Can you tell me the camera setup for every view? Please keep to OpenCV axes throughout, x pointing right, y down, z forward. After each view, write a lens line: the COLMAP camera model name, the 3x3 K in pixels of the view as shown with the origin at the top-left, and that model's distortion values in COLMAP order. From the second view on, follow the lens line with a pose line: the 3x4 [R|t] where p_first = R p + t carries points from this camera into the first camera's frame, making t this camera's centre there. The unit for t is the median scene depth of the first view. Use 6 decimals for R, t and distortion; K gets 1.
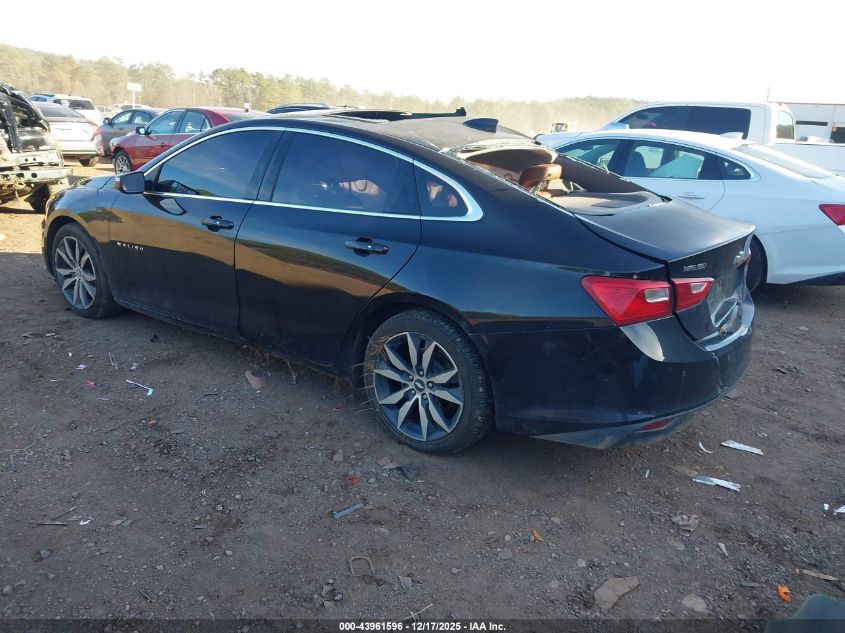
lens RADIAL K [[689.7, 0, 422.5], [0, 689.7, 316.5], [0, 0, 1]] dist [0.089502, -0.192110]
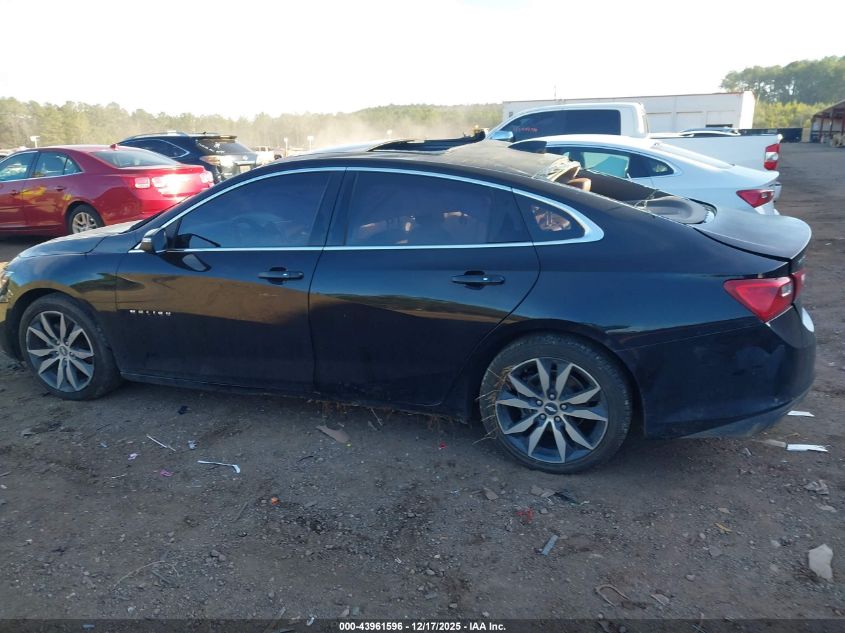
lens RADIAL K [[700.0, 0, 422.5], [0, 700.0, 316.5], [0, 0, 1]] dist [0.010911, 0.002347]
pose [[0.956157, -0.141384, 0.256465, -0.420785], [0.145593, 0.989341, 0.002603, -0.062843], [-0.254100, 0.034850, 0.966550, 0.054944]]
